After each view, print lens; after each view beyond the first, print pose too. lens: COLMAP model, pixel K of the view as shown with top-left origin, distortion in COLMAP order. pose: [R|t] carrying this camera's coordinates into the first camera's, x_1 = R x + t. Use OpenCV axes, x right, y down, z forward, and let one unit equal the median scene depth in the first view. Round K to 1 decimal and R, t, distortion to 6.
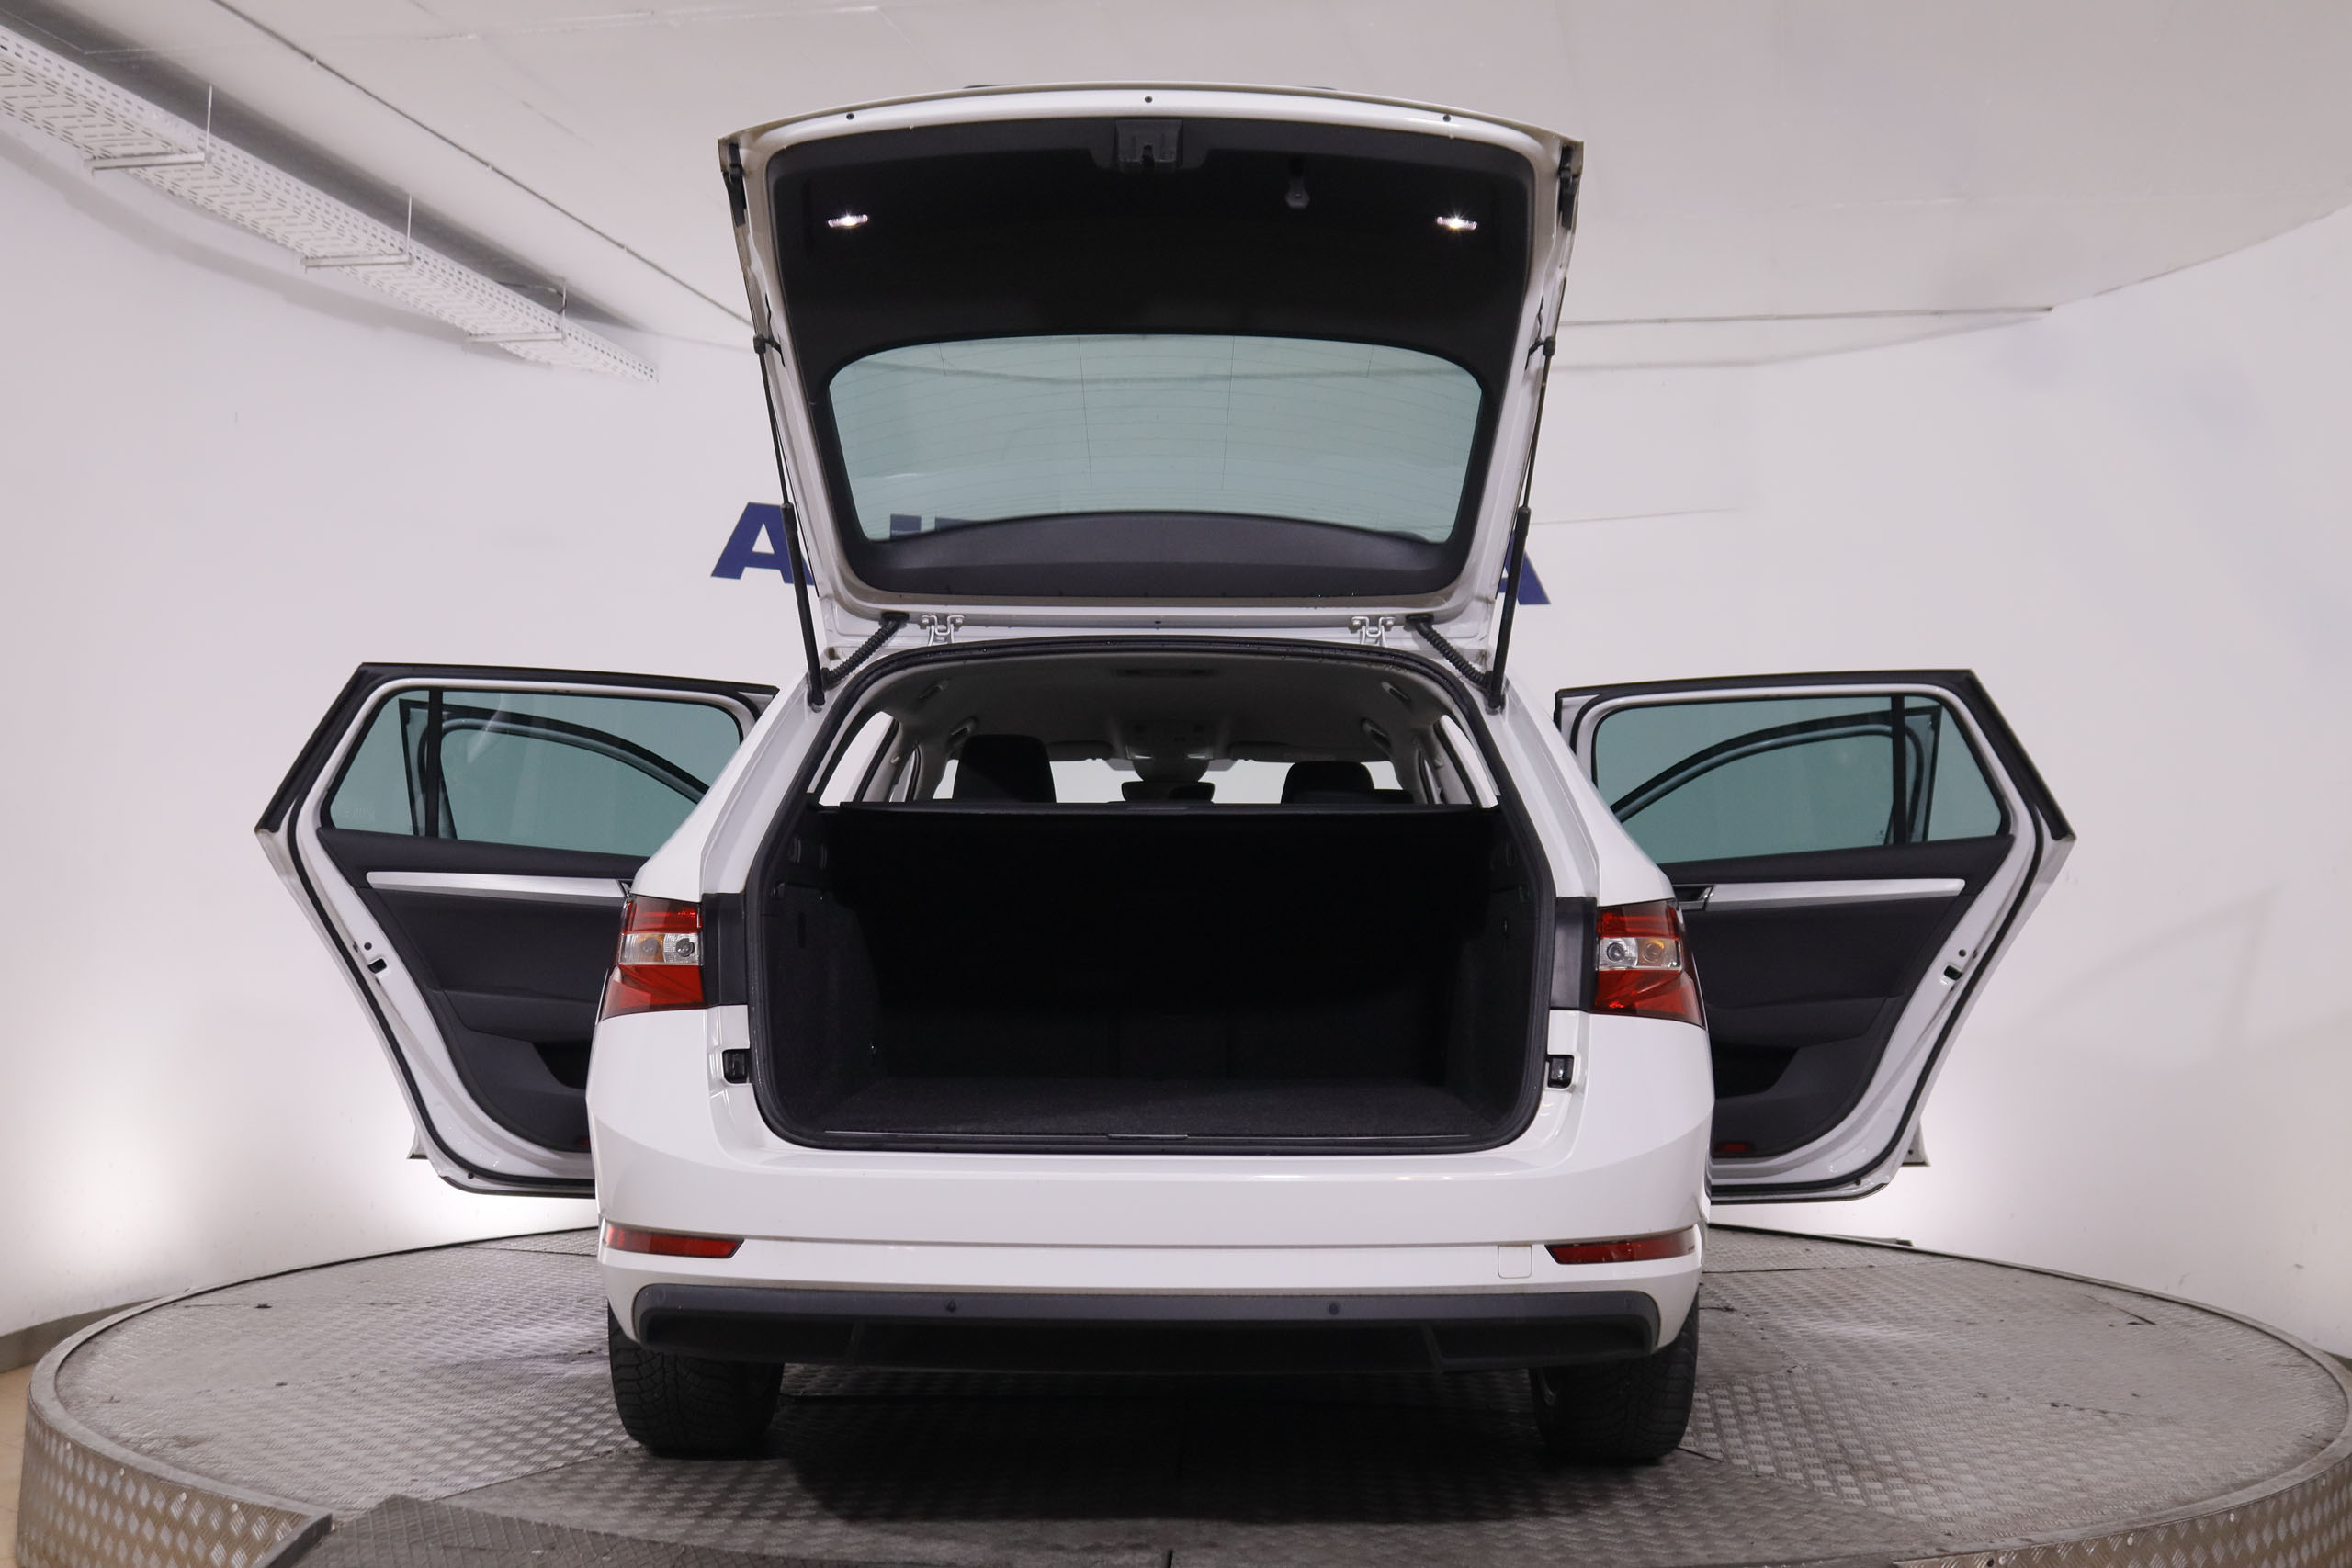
lens RADIAL K [[2530.9, 0, 1176.0], [0, 2530.9, 784.0], [0, 0, 1]] dist [-0.117859, 0.139781]
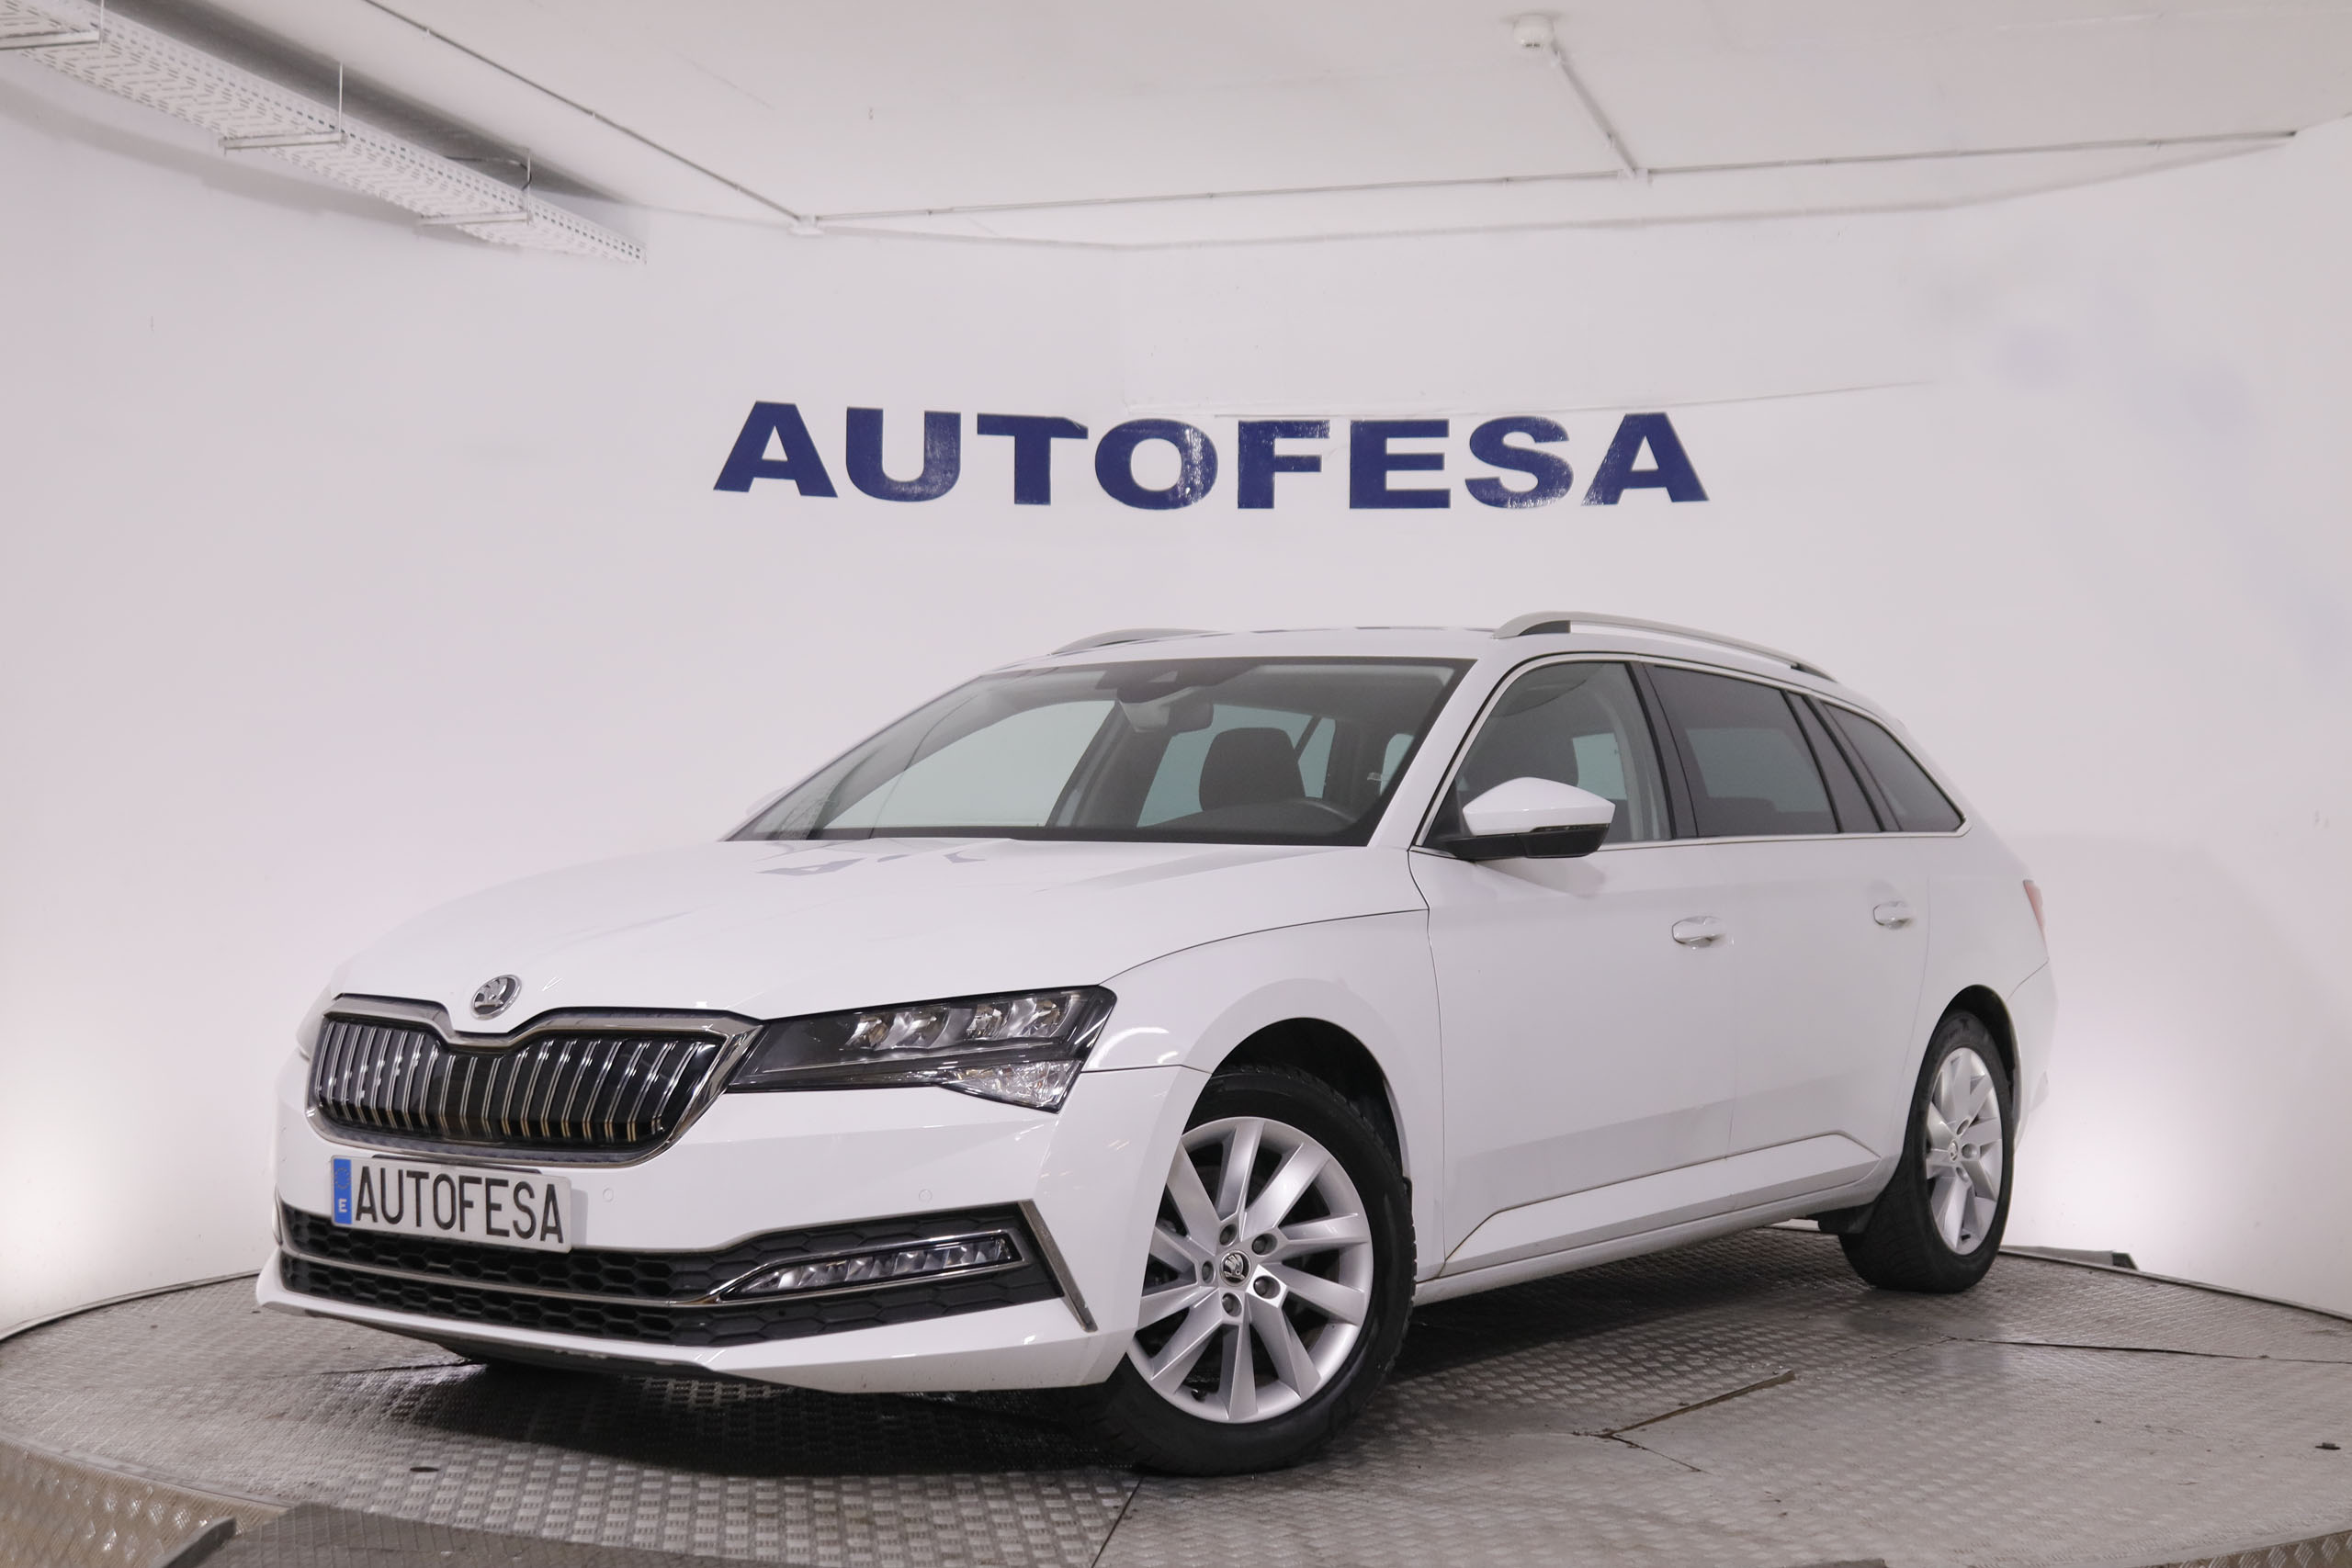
lens RADIAL K [[3214.4, 0, 1192.2], [0, 3214.4, 777.7], [0, 0, 1]] dist [-0.078302, 0.173287]
pose [[0.998042, -0.016745, -0.060271, 0.048295], [0.017967, 0.999643, 0.019799, -0.004258], [0.059918, -0.020843, 0.997986, -0.089771]]
